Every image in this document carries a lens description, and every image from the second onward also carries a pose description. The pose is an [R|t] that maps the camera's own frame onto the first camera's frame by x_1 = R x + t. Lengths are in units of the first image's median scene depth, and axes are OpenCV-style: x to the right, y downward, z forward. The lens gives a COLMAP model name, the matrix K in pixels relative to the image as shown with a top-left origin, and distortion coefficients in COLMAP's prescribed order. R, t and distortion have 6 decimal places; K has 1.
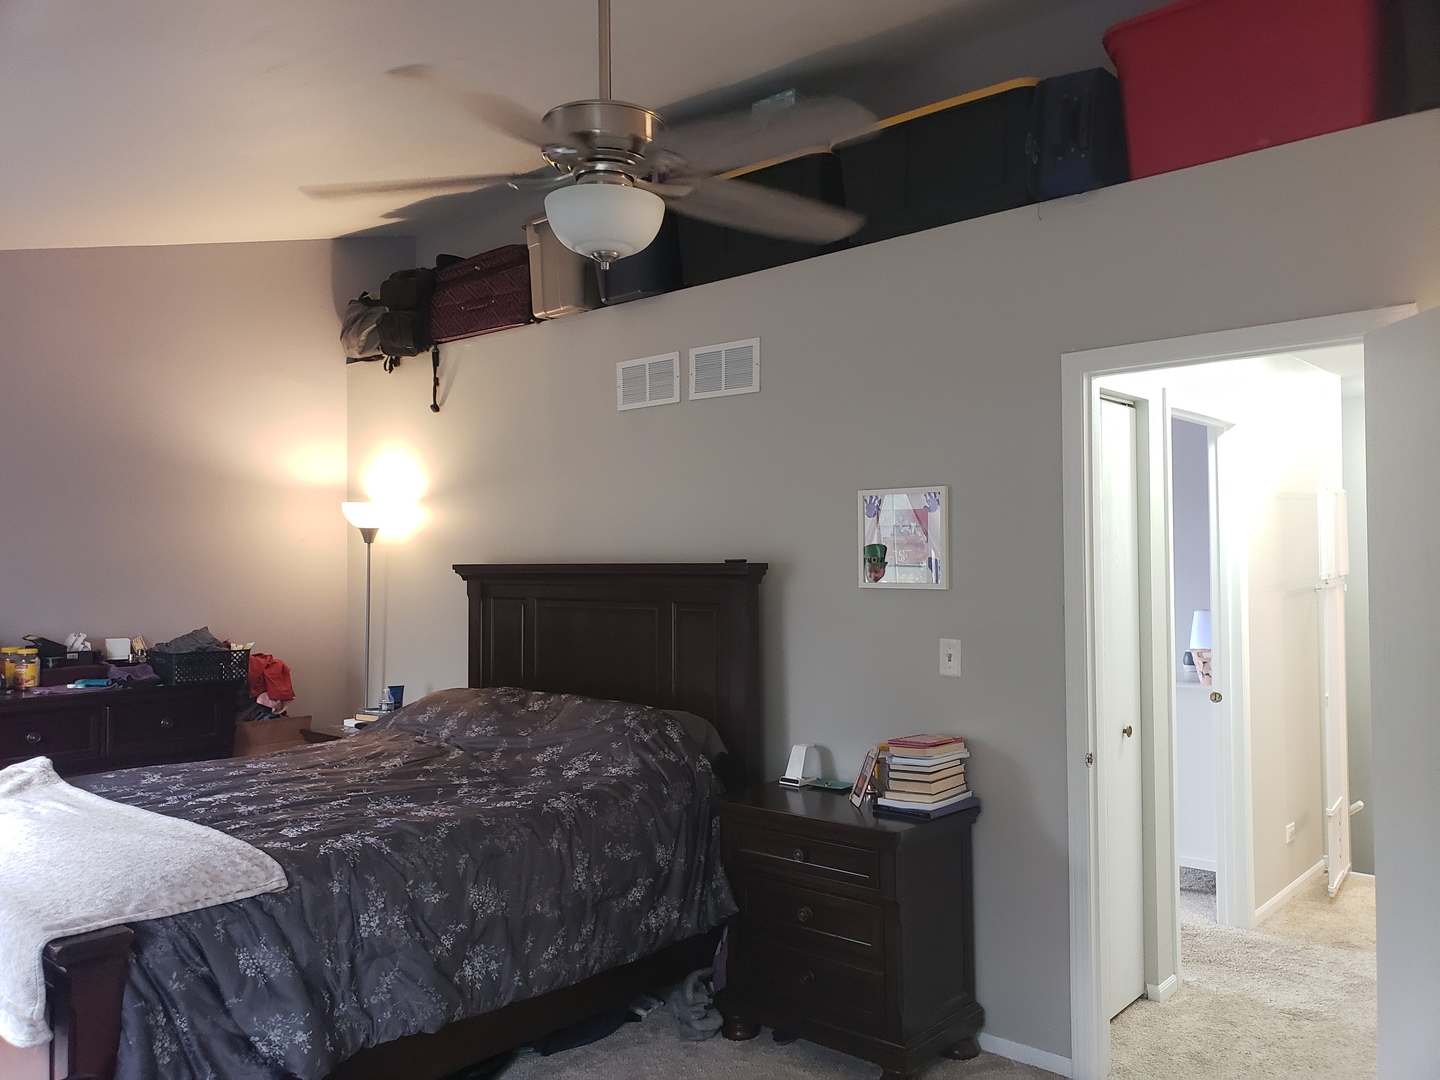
lens RADIAL K [[1131.5, 0, 702.1], [0, 1131.5, 542.3], [0, 0, 1]] dist [0.028250, -0.008082]
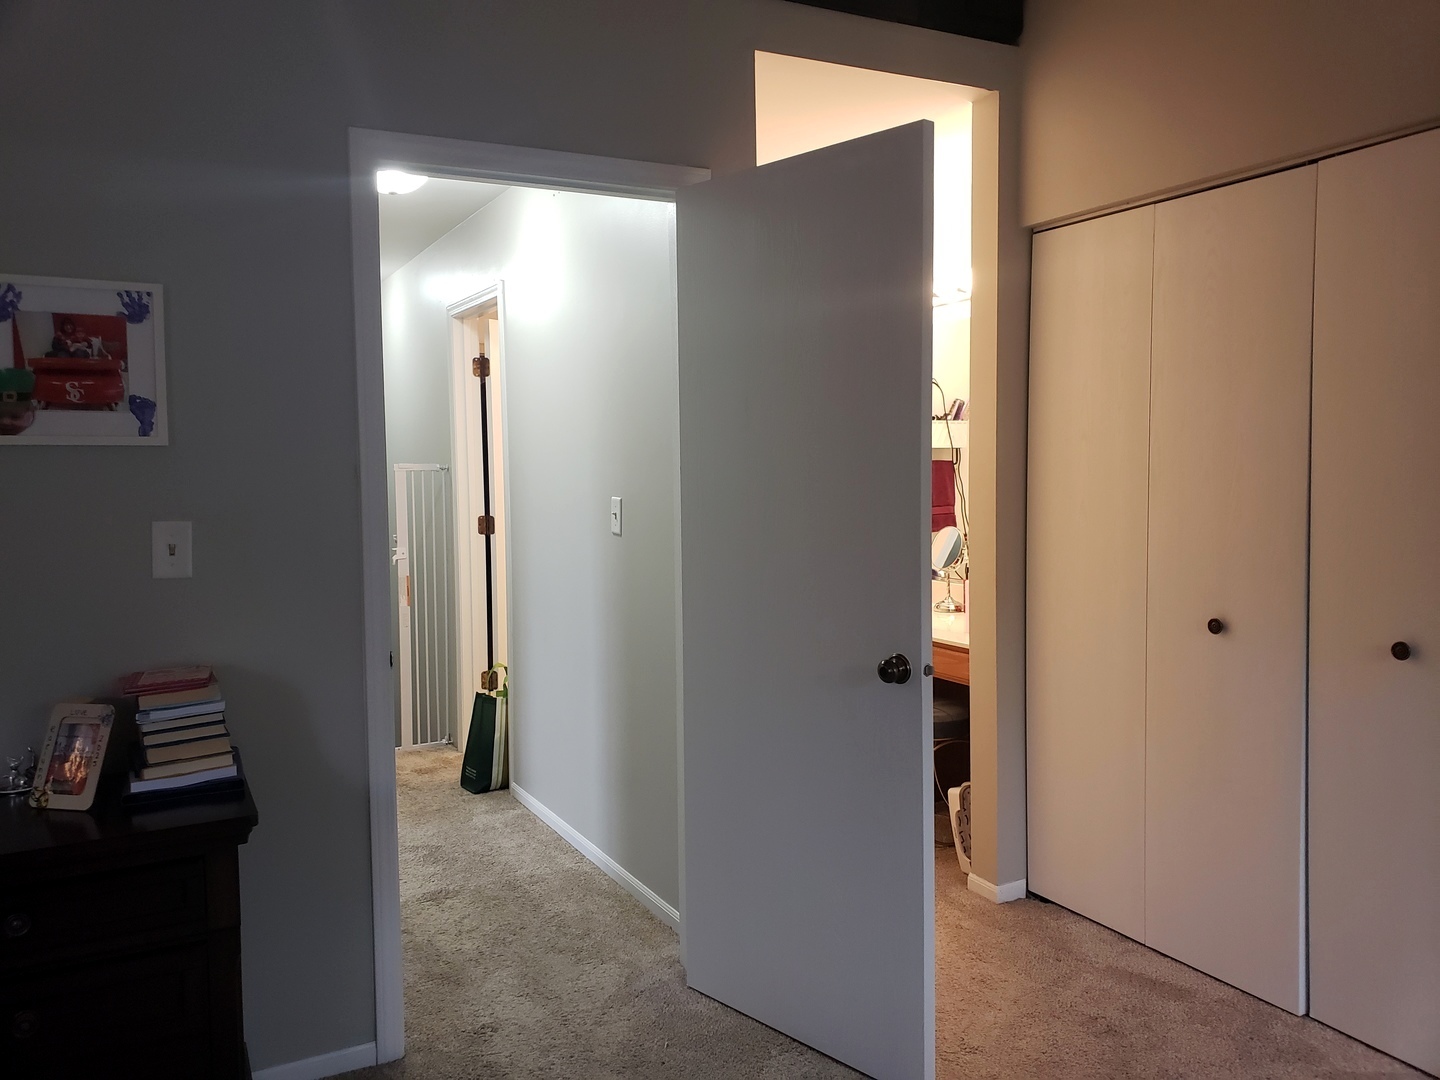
lens RADIAL K [[1131.5, 0, 702.1], [0, 1131.5, 542.3], [0, 0, 1]] dist [0.028250, -0.008082]
pose [[0.358572, -0.057269, 0.931744, -0.295275], [-0.012602, 0.997729, 0.066174, 0.051338], [-0.933417, -0.035470, 0.357036, 0.493527]]
